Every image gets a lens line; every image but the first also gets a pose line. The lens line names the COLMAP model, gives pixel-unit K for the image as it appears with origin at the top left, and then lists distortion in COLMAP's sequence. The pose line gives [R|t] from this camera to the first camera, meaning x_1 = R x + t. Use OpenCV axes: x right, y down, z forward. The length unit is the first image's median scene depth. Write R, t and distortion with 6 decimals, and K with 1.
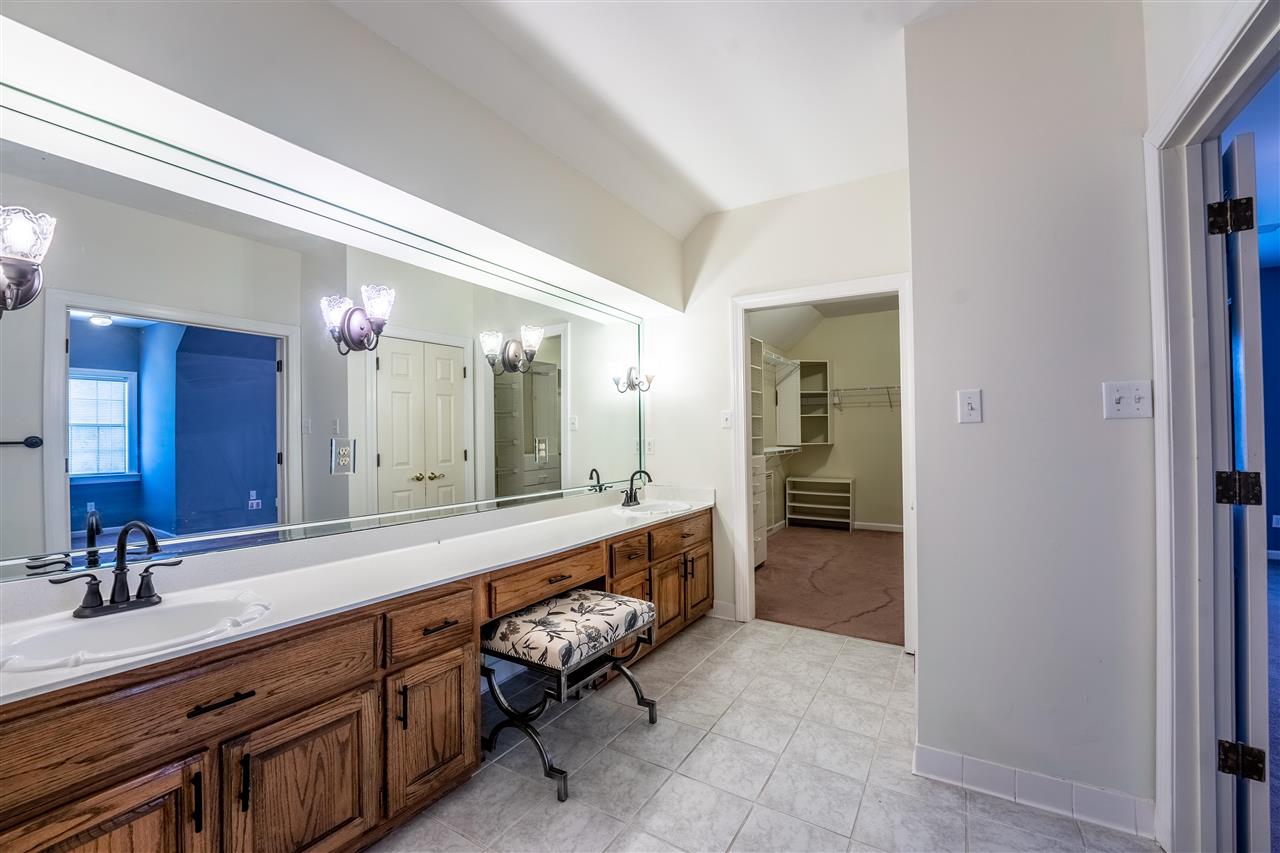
lens RADIAL K [[523.9, 0, 641.5], [0, 523.9, 430.1], [0, 0, 1]] dist [-0.015165, 0.000504]
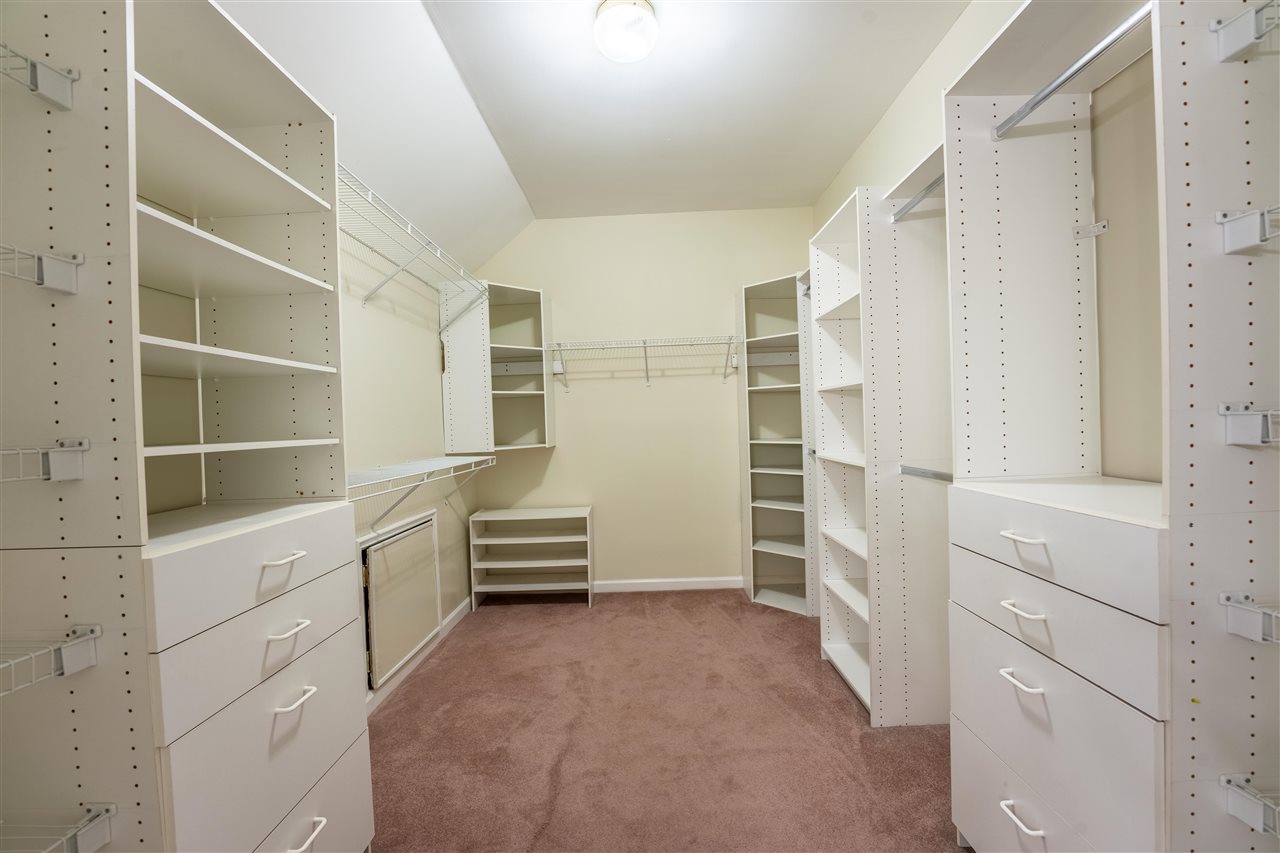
lens RADIAL K [[523.9, 0, 640.4], [0, 523.9, 433.0], [0, 0, 1]] dist [-0.015165, 0.000504]
pose [[0.858708, -0.028962, 0.511646, 0.163676], [0.026981, 0.999572, 0.011299, 0.008628], [-0.511754, 0.004102, 0.859122, 0.483307]]
